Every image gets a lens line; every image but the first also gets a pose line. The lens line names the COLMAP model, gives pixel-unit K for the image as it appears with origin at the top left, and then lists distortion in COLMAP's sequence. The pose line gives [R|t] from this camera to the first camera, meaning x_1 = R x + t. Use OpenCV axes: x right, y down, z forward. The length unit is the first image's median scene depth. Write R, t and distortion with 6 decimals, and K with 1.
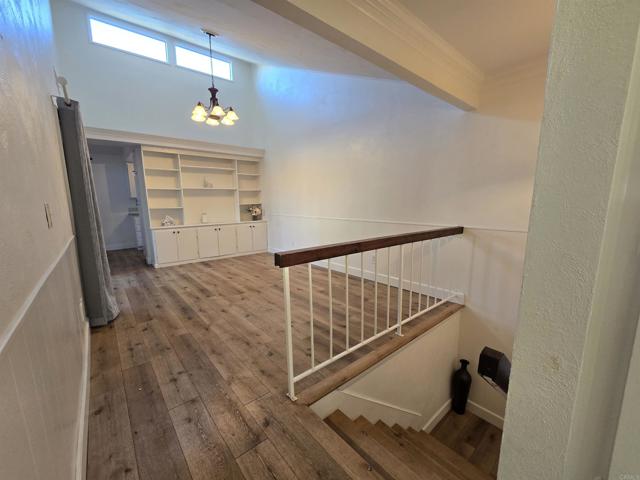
lens RADIAL K [[262.6, 0, 318.4], [0, 262.6, 244.1], [0, 0, 1]] dist [0.000127, -0.000029]
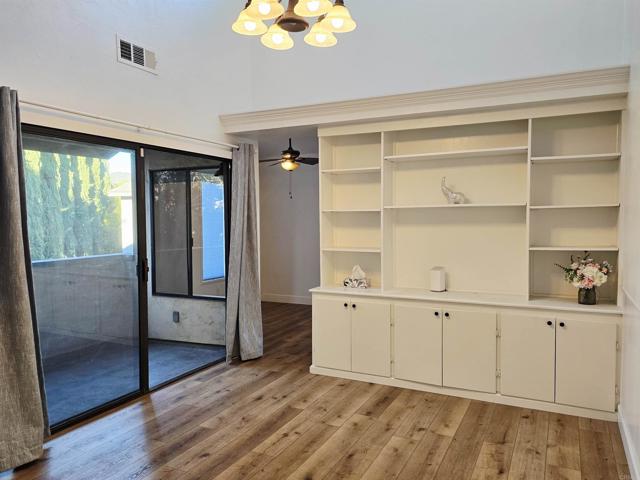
lens RADIAL K [[486.2, 0, 320.0], [0, 486.2, 240.0], [0, 0, 1]] dist [0.051453, -0.001461]
pose [[0.401160, 0.055858, -0.914303, 0.192221], [-0.149372, 0.988768, -0.005131, -0.144534], [0.903747, 0.138630, 0.404997, 0.605562]]
